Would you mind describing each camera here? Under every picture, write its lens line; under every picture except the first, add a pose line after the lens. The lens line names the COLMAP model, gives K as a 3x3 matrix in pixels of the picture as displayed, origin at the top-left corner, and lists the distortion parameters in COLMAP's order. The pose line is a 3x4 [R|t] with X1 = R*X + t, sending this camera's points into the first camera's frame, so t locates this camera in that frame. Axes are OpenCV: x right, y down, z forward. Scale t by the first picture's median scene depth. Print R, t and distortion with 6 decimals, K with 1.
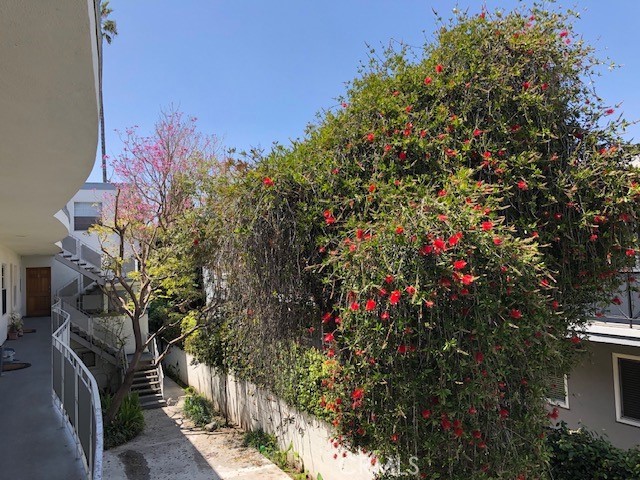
lens RADIAL K [[552.4, 0, 320.0], [0, 552.4, 240.0], [0, 0, 1]] dist [0.002171, 0.000938]
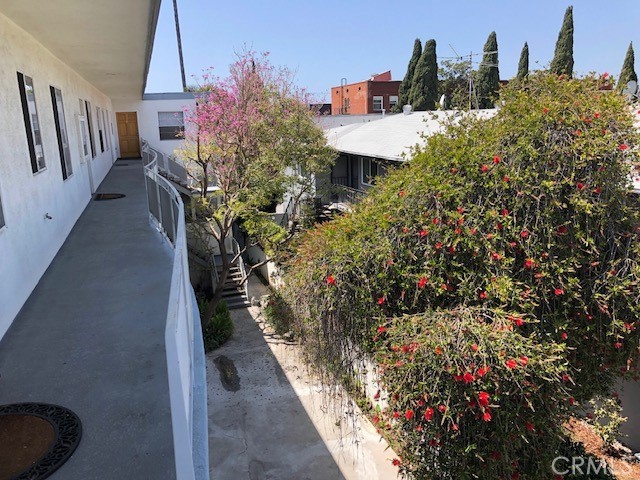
lens RADIAL K [[552.4, 0, 320.0], [0, 552.4, 240.0], [0, 0, 1]] dist [0.002171, 0.000938]
pose [[0.990349, 0.042000, -0.132077, 0.012997], [-0.000719, 0.954521, 0.298143, -0.201018], [0.138592, -0.295170, 0.945339, -0.030921]]
